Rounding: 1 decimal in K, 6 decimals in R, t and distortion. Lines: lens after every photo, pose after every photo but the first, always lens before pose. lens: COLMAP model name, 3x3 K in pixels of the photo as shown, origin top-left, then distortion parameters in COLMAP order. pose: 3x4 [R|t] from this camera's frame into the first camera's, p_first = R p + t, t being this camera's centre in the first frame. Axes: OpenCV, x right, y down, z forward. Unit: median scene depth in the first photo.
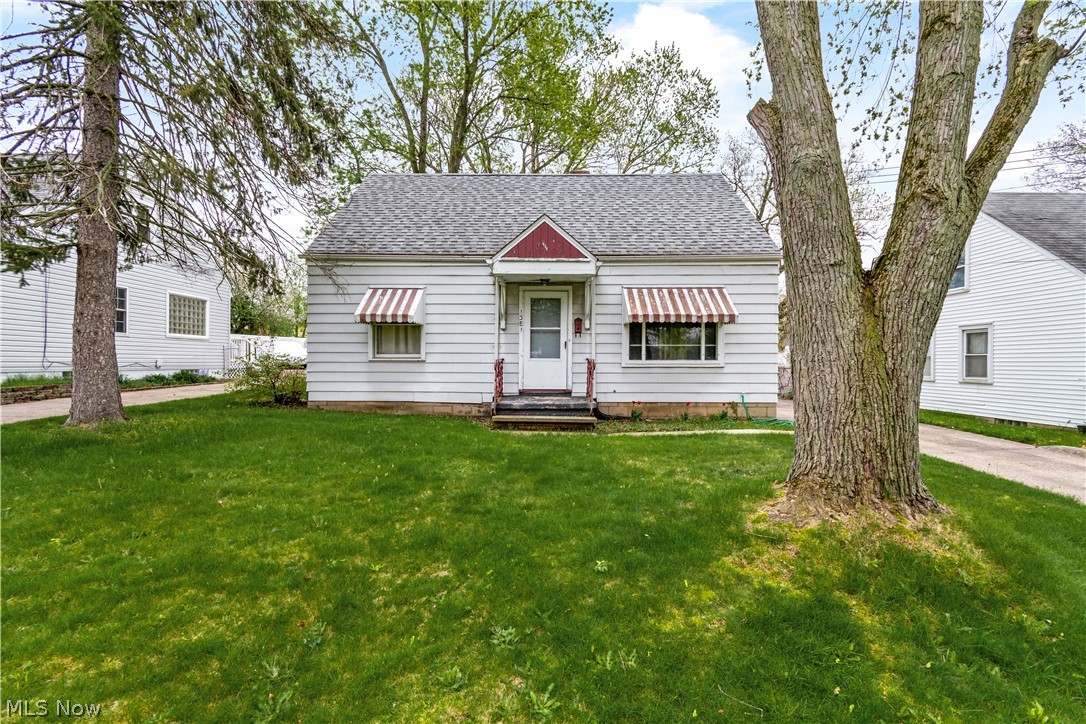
lens RADIAL K [[472.8, 0, 540.3], [0, 472.8, 360.9], [0, 0, 1]] dist [0.002705, -0.000927]
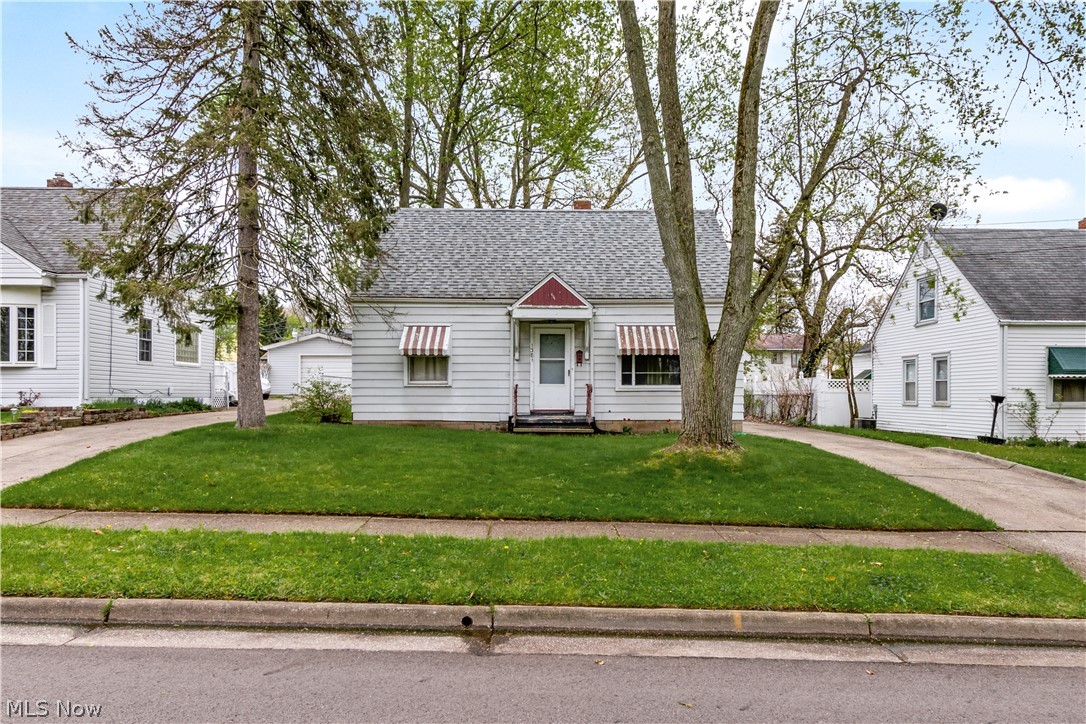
lens RADIAL K [[497.7, 0, 551.7], [0, 497.7, 388.7], [0, 0, 1]] dist [-0.000852, -0.000089]
pose [[0.999760, -0.002528, 0.021758, -0.018457], [0.002503, 0.999996, 0.001188, 0.005290], [-0.021761, -0.001133, 0.999763, -0.269505]]
